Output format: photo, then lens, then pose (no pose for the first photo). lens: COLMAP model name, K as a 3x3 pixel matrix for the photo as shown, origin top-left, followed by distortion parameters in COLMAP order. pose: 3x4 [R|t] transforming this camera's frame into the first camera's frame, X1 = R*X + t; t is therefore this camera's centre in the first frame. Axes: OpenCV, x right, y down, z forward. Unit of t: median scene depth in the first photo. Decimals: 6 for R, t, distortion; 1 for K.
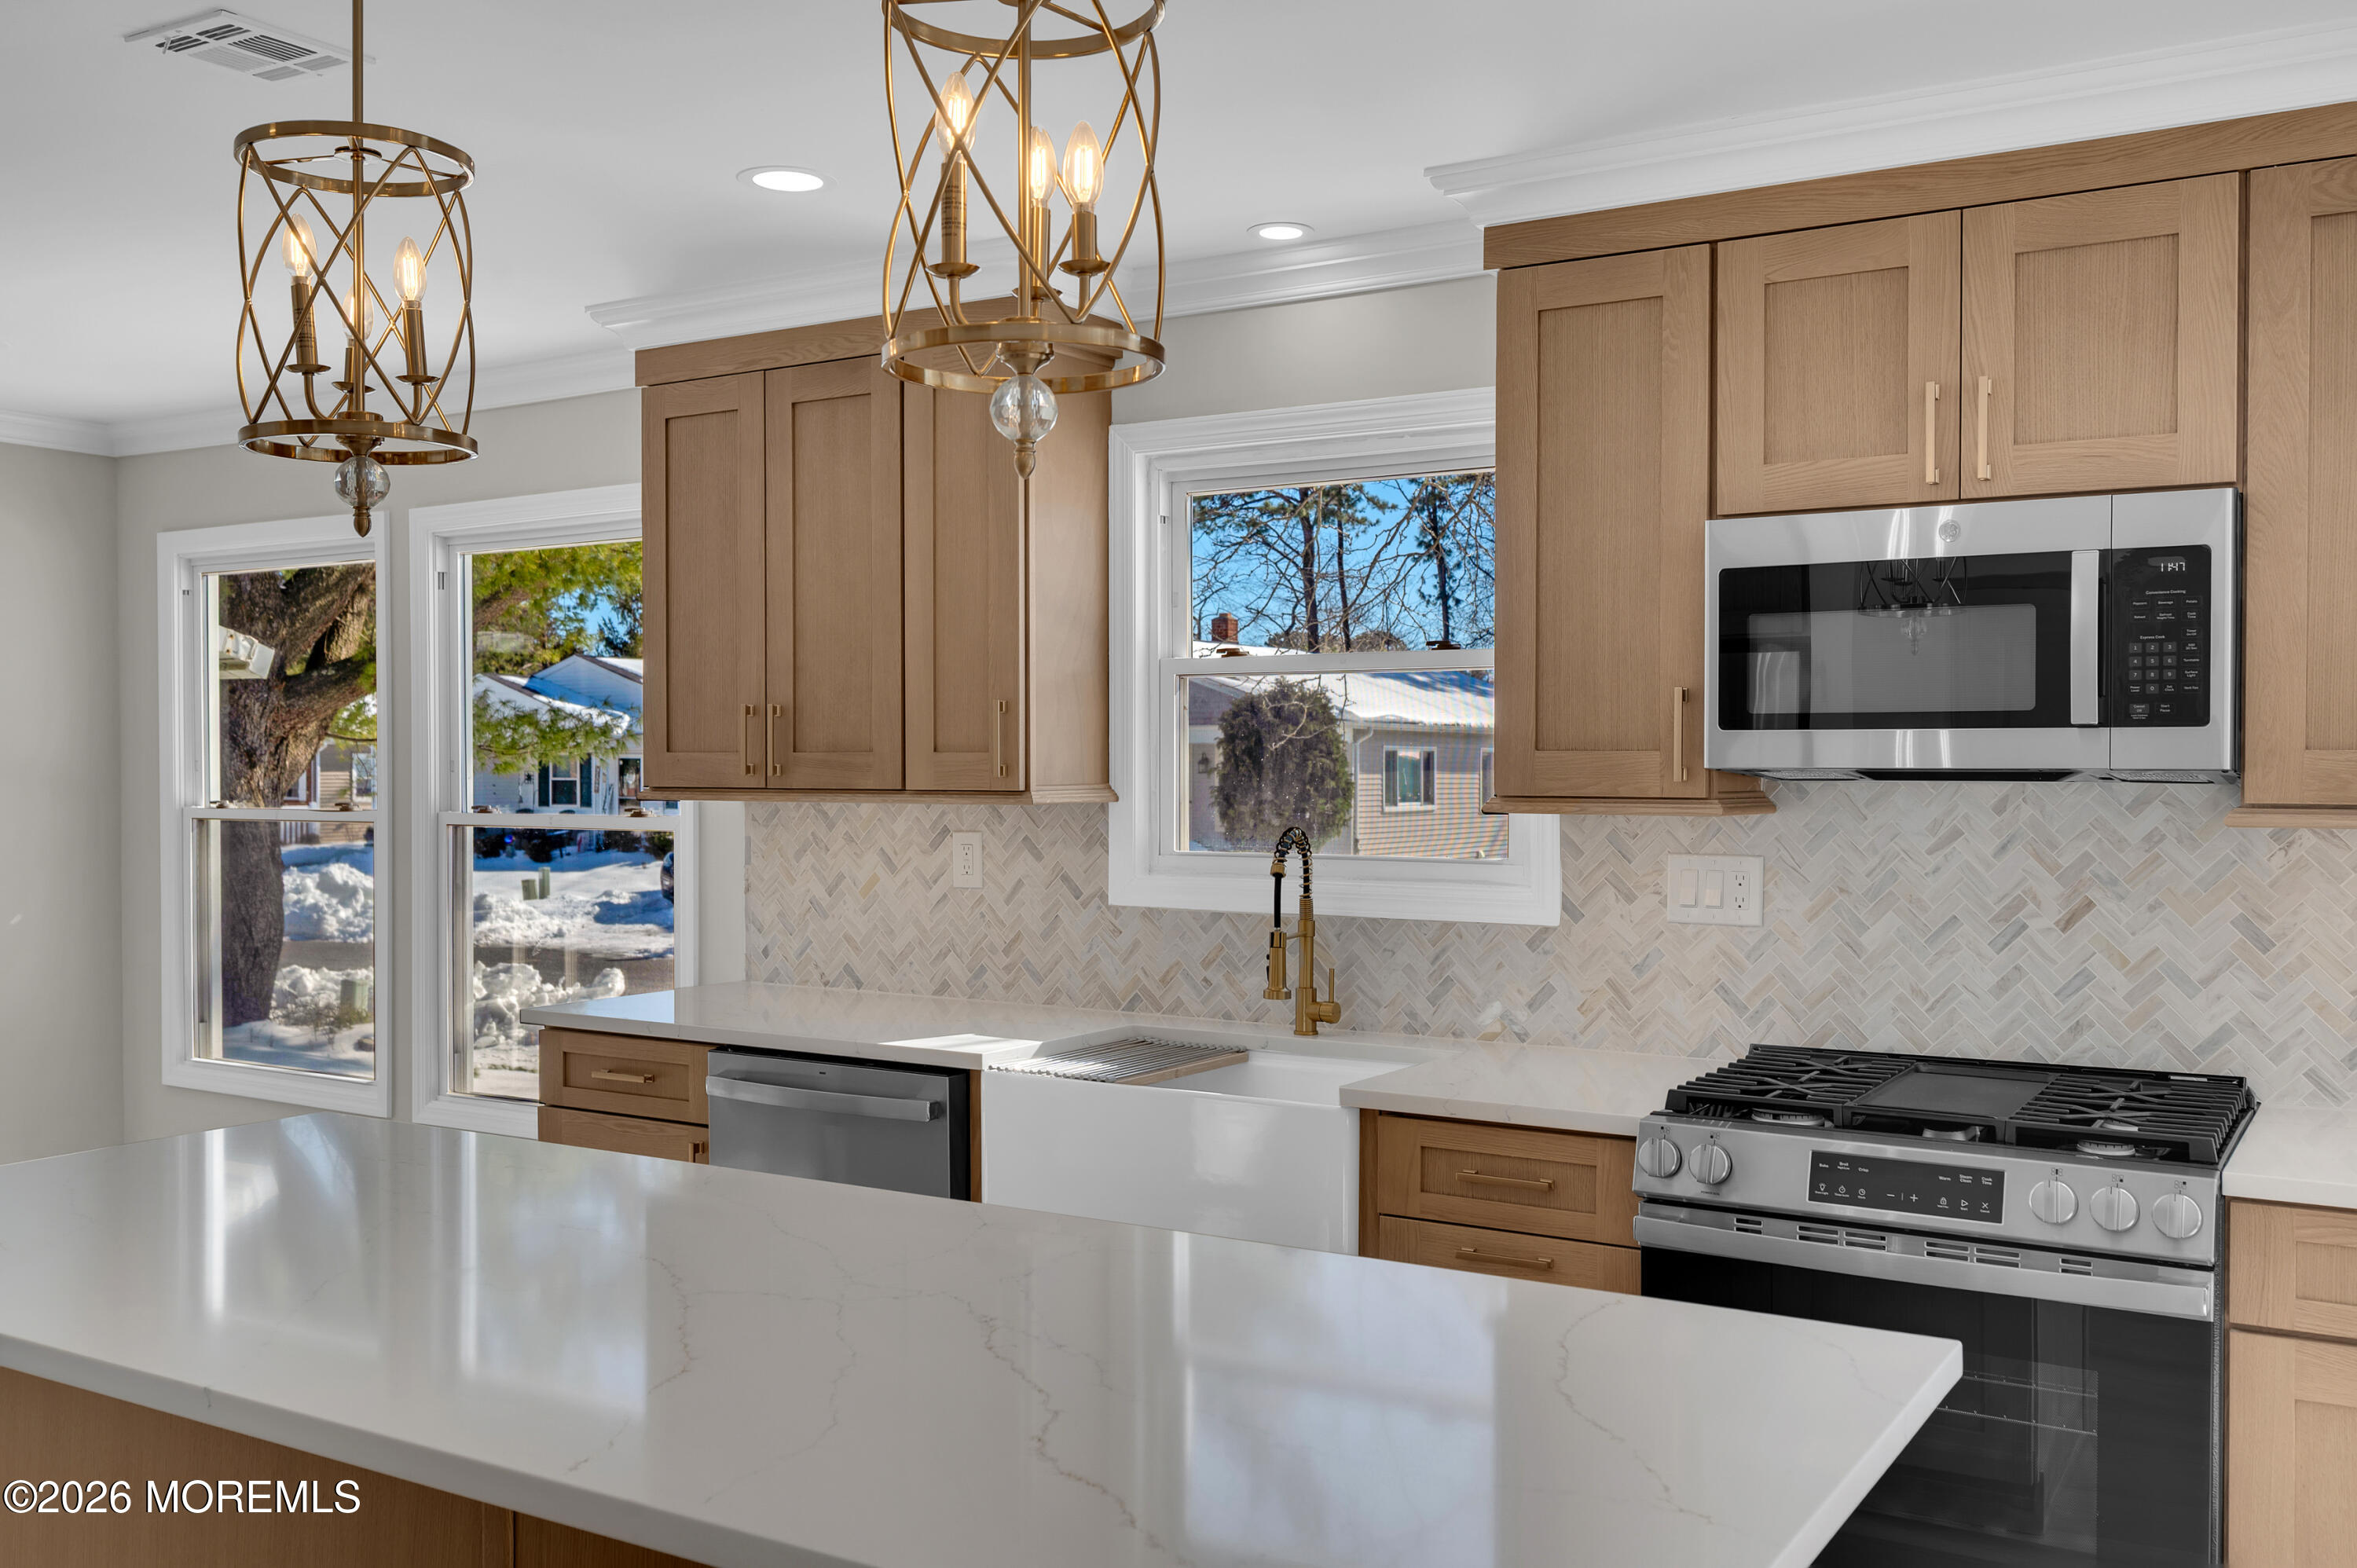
lens RADIAL K [[2058.2, 0, 1151.4], [0, 2058.2, 778.2], [0, 0, 1]] dist [0.004481, -0.002250]
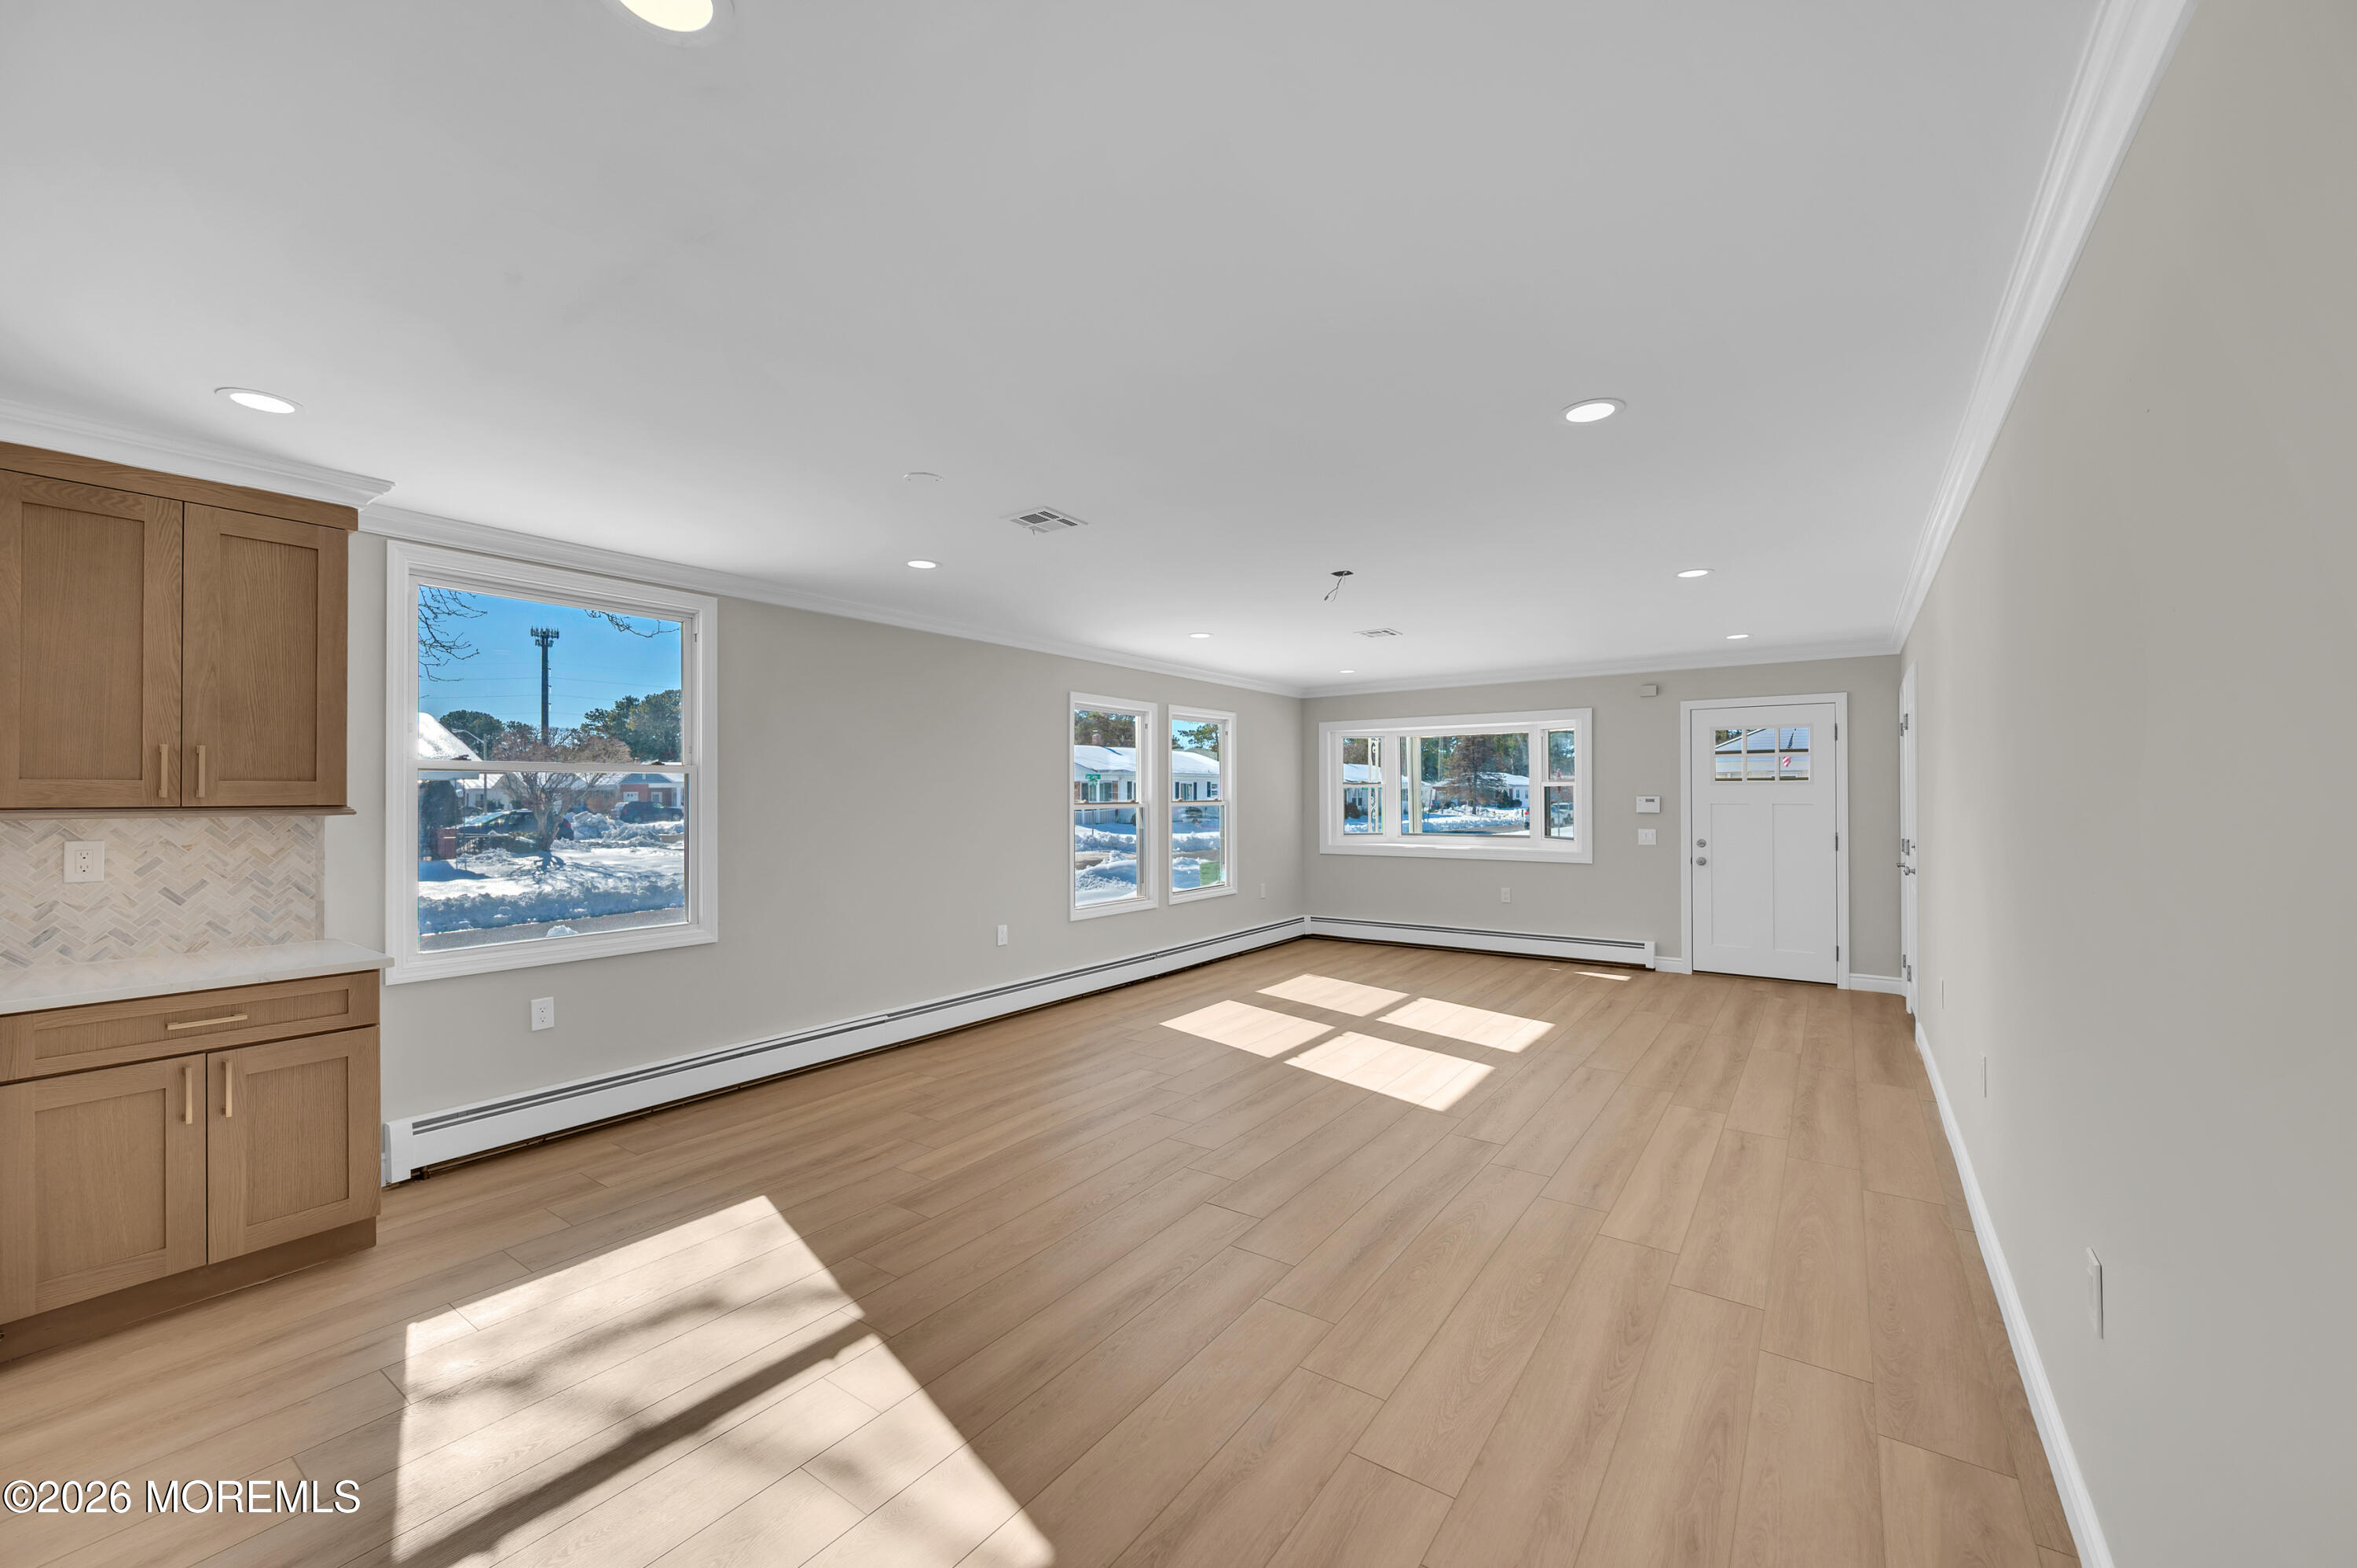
lens RADIAL K [[950.8, 0, 1181.6], [0, 950.8, 785.2], [0, 0, 1]] dist [0.009283, 0.000012]
pose [[0.046132, 0.004716, 0.998924, -0.233420], [0.006609, 0.999966, -0.005026, 0.002175], [-0.998913, 0.006834, 0.046100, -0.093459]]
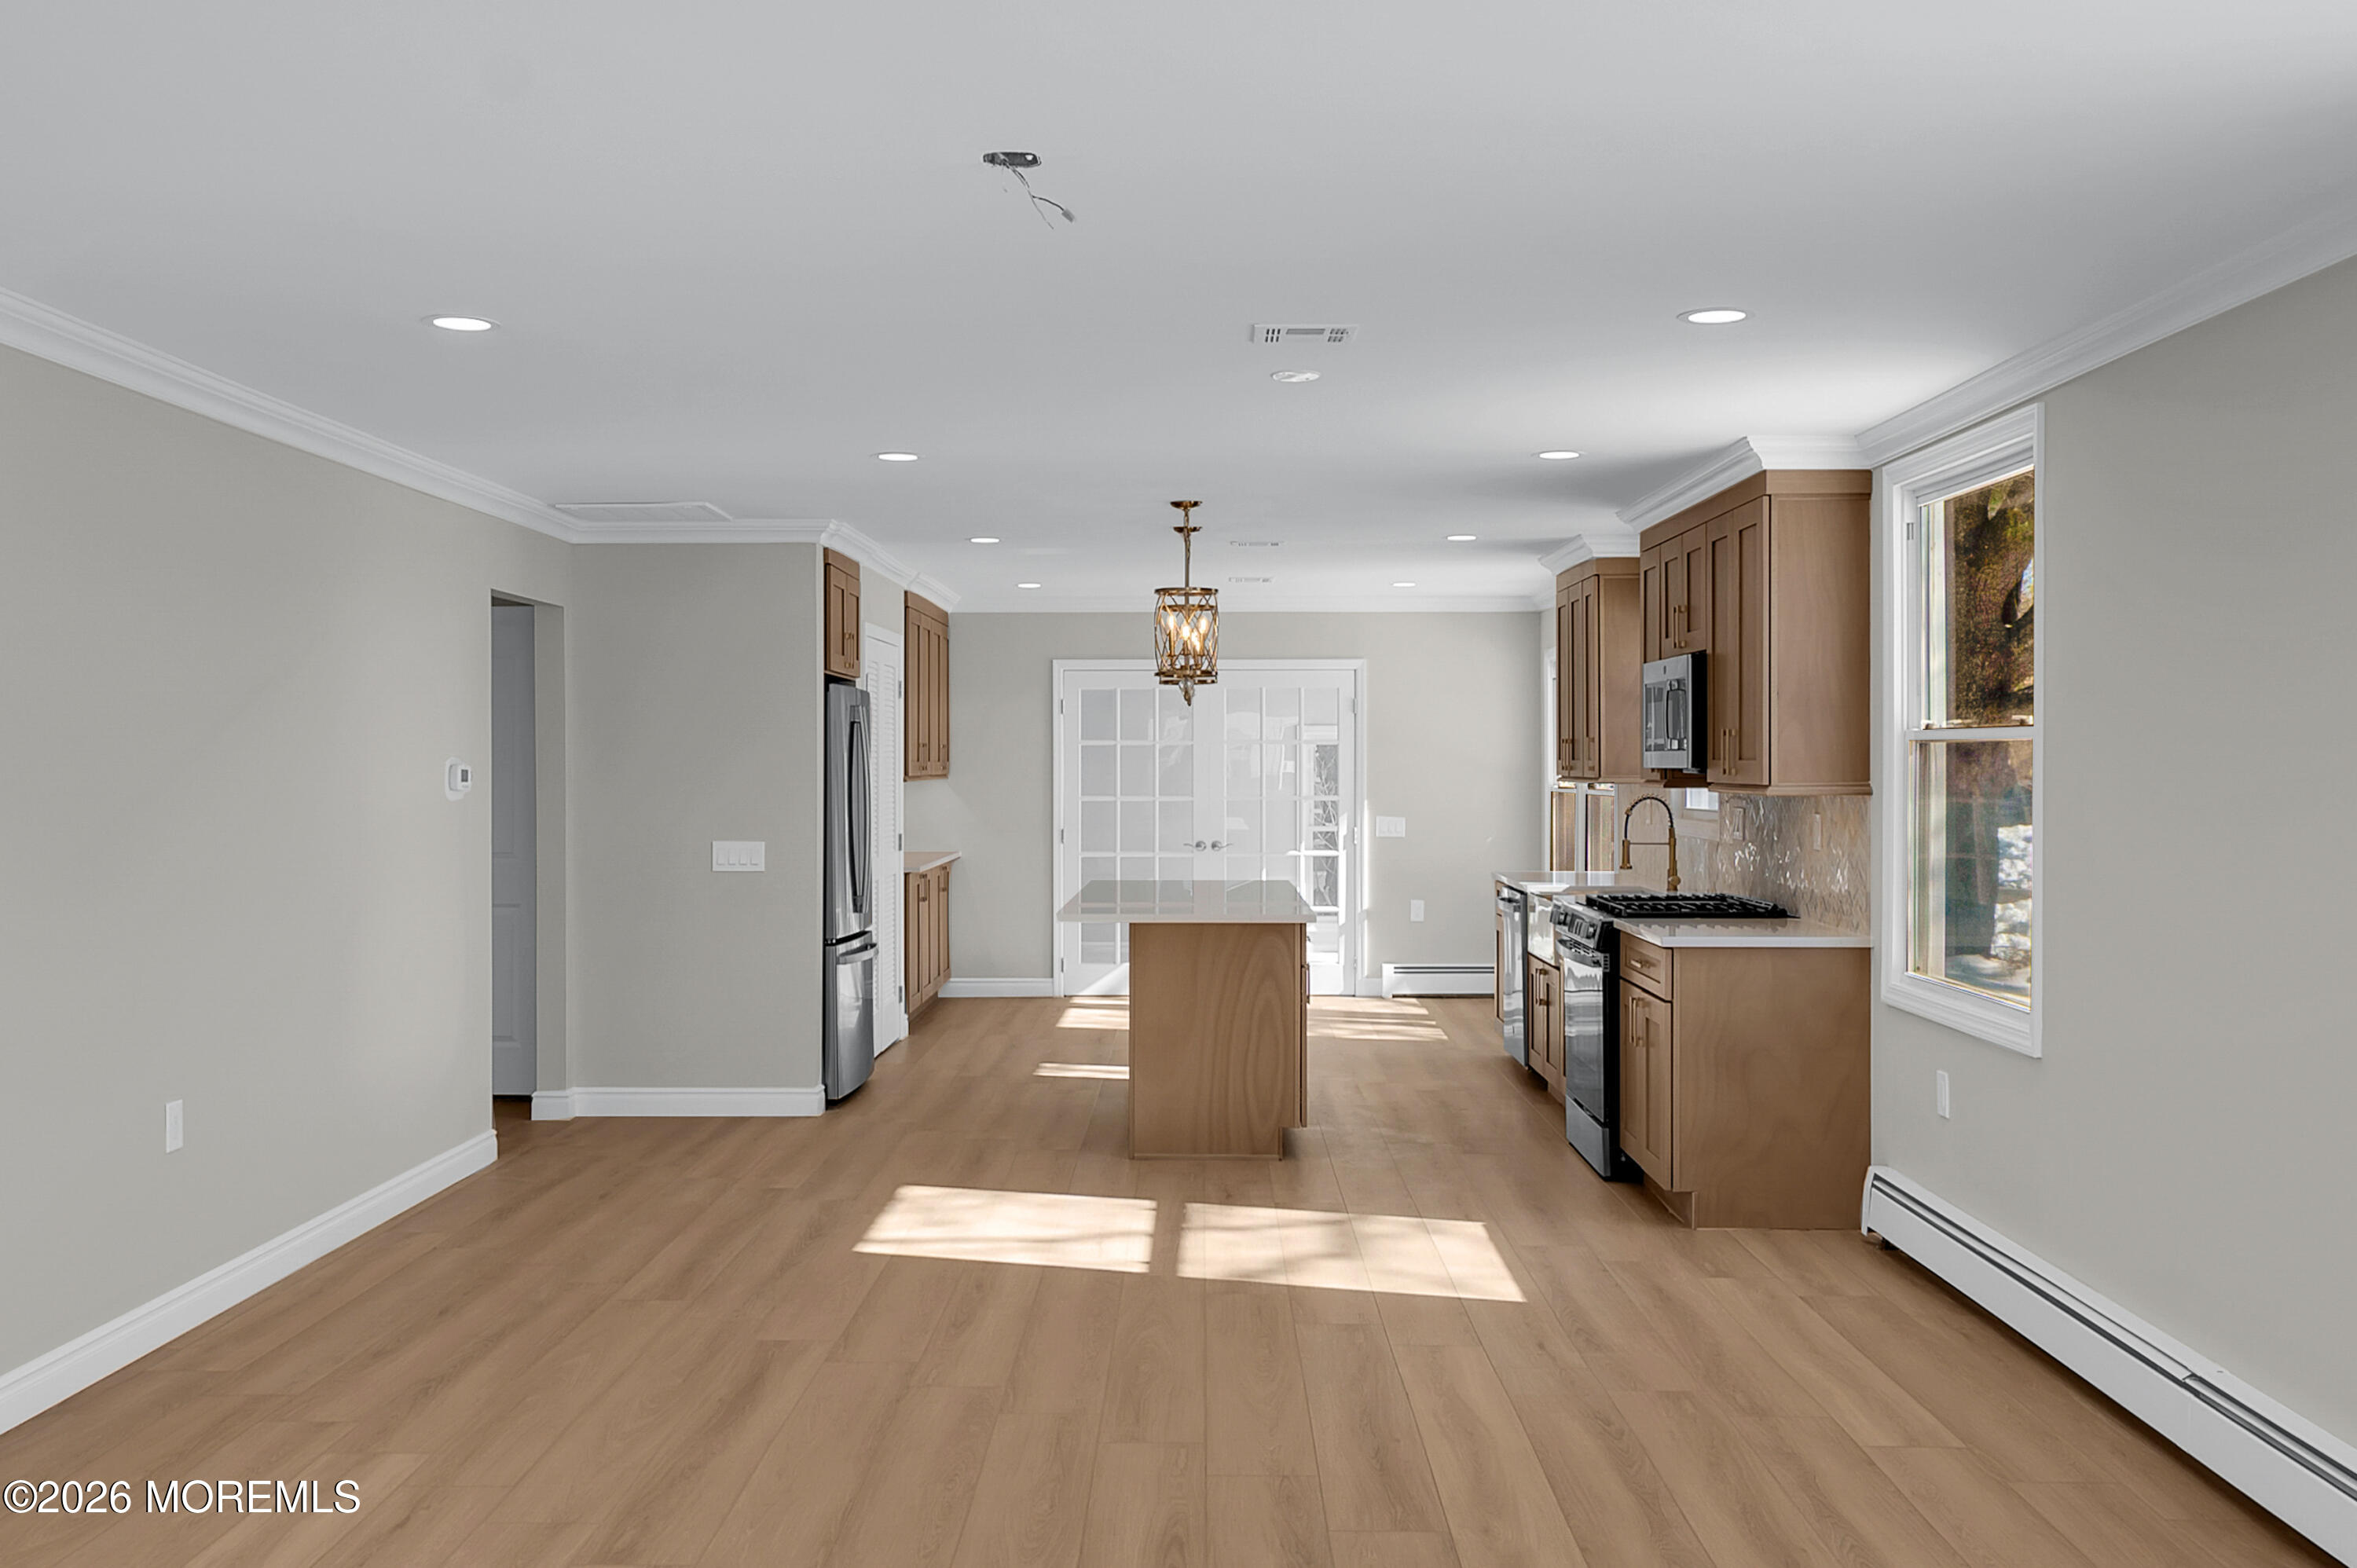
lens RADIAL K [[2208.9, 0, 1178.5], [0, 2208.9, 784.0], [0, 0, 1]] dist [0.002213, -0.000717]
pose [[0.520789, 0.007056, -0.853656, 2.012608], [-0.003772, 0.999975, 0.005964, 0.000522], [0.853677, 0.000115, 0.520803, -0.736706]]
